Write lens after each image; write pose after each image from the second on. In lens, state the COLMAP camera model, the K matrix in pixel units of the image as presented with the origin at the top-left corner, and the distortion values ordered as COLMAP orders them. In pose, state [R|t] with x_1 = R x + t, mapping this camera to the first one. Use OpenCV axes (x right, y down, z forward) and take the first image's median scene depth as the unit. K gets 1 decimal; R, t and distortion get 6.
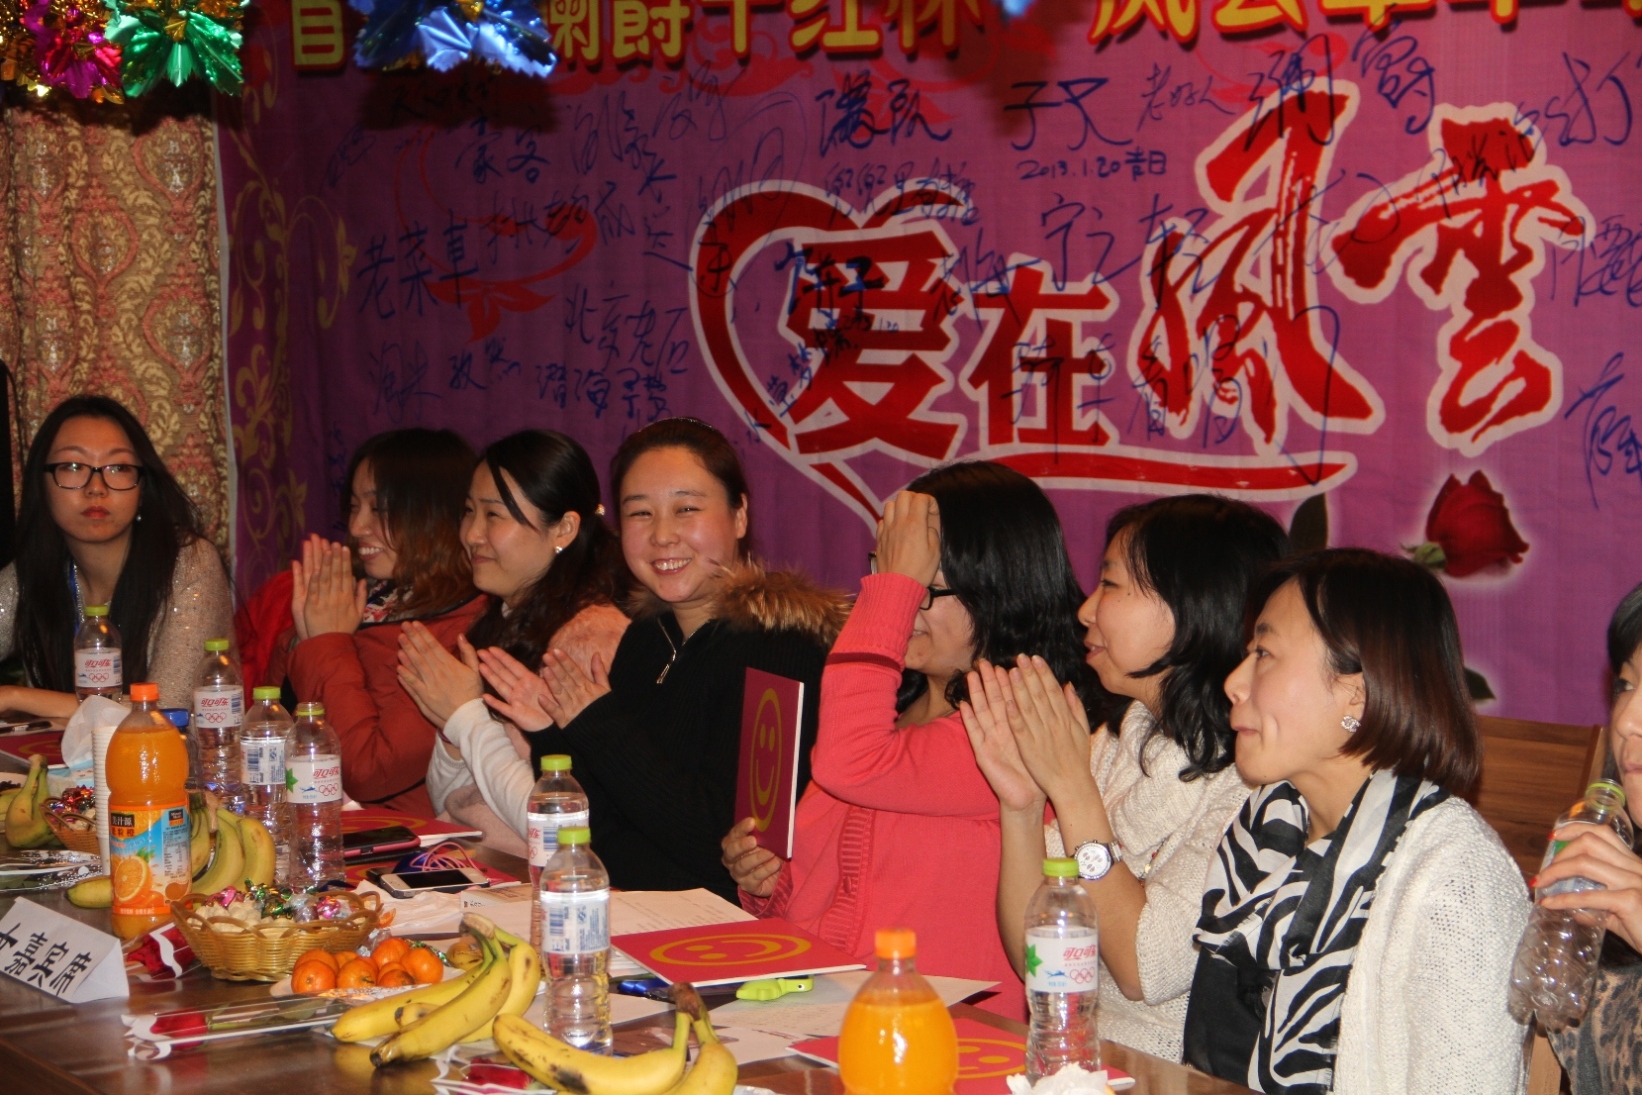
lens RADIAL K [[4229.9, 0, 814.1], [0, 4229.9, 597.1], [0, 0, 1]] dist [0.534841, 0.142526]
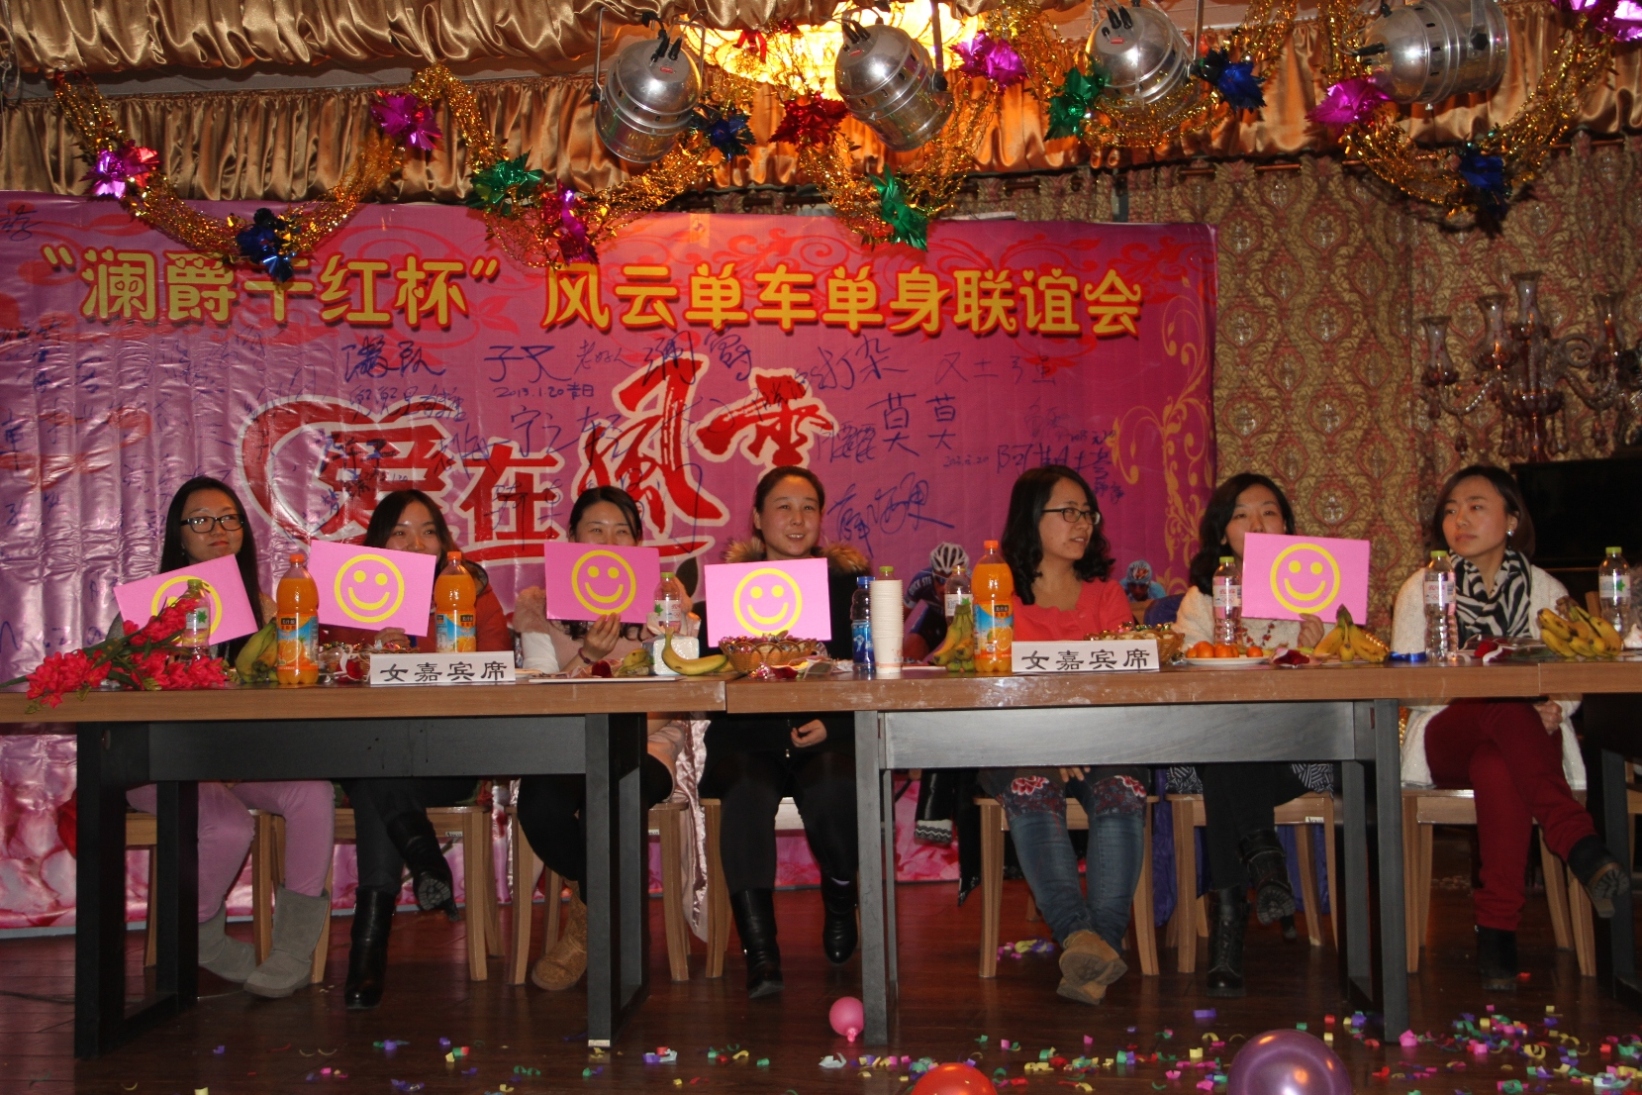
lens RADIAL K [[2451.0, 0, 816.3], [0, 2451.0, 574.5], [0, 0, 1]] dist [0.134353, 0.286200]
pose [[0.543367, 0.028258, 0.839020, -0.780713], [0.100935, 0.989984, -0.098710, 0.098686], [-0.833406, 0.138322, 0.535072, 0.330616]]
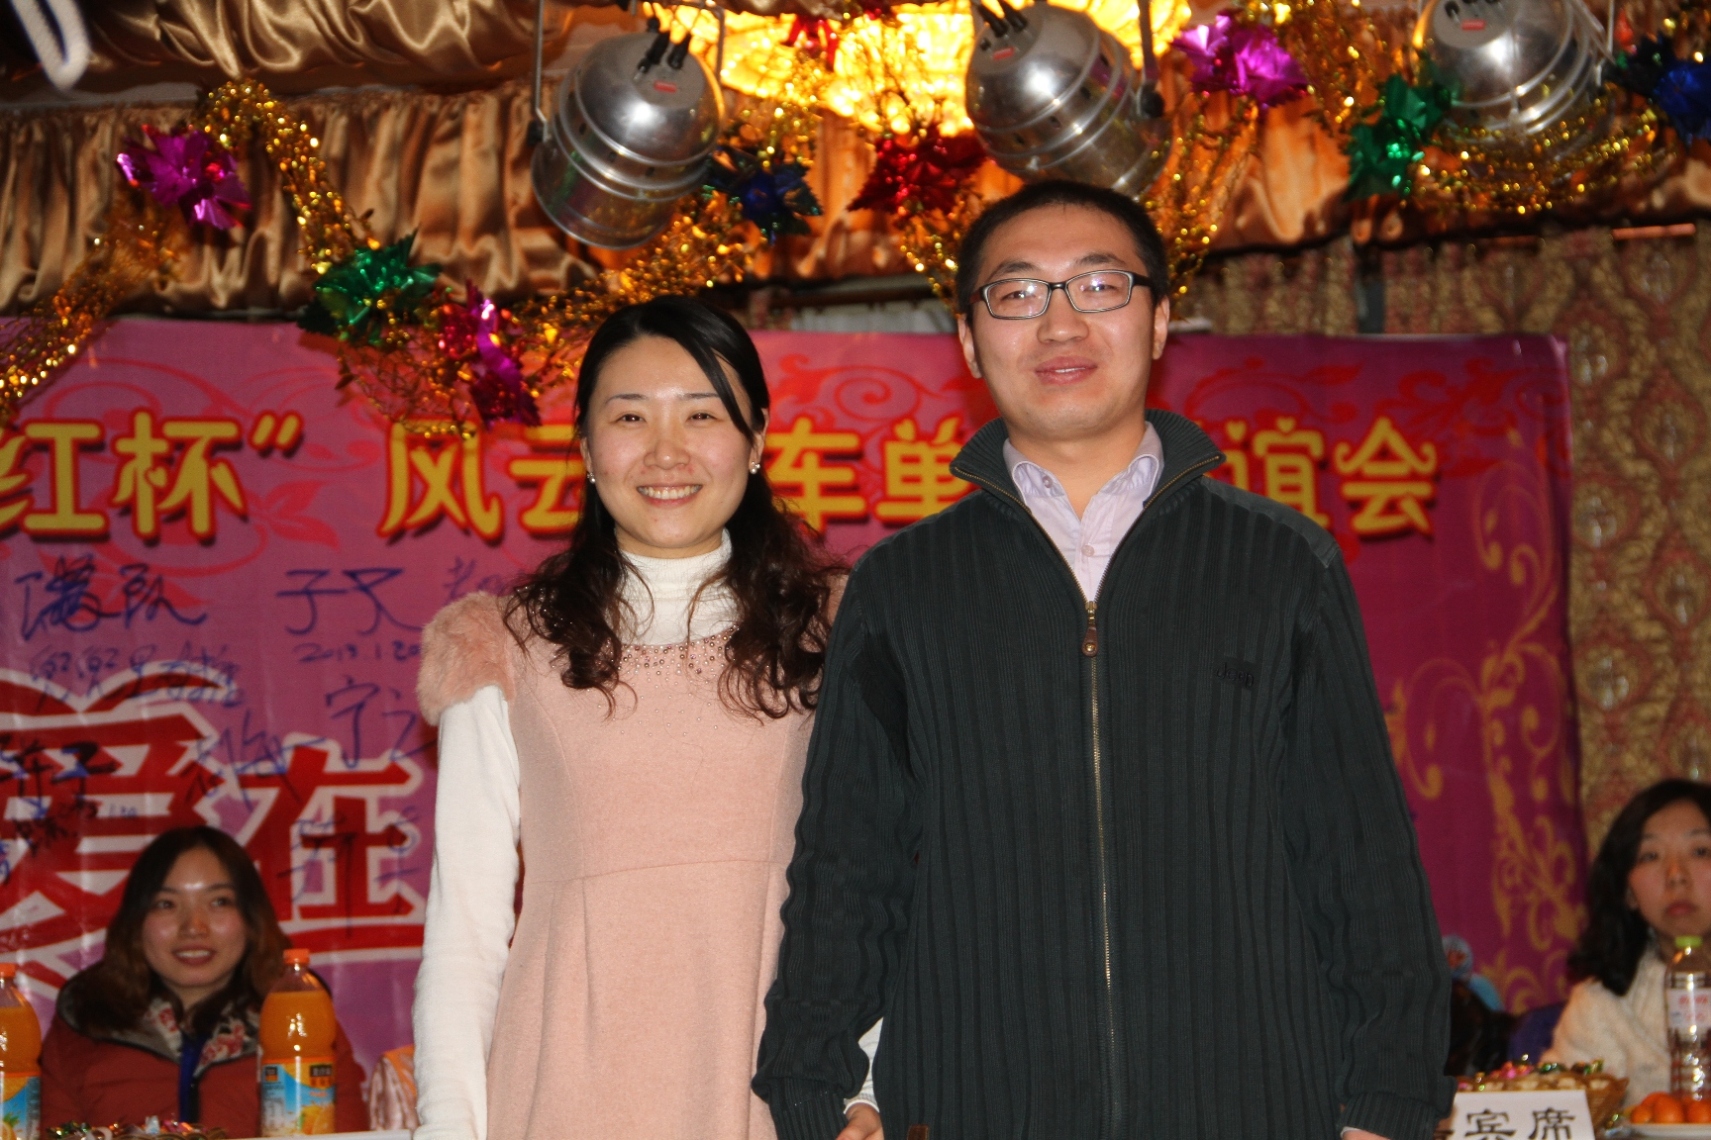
lens RADIAL K [[4407.6, 0, 848.3], [0, 4407.6, 621.7], [0, 0, 1]] dist [0.534841, 0.142526]
pose [[0.512340, 0.082856, 0.854777, -0.811873], [0.122091, 0.978197, -0.167999, 0.089567], [-0.850060, 0.190433, 0.491053, 0.366982]]
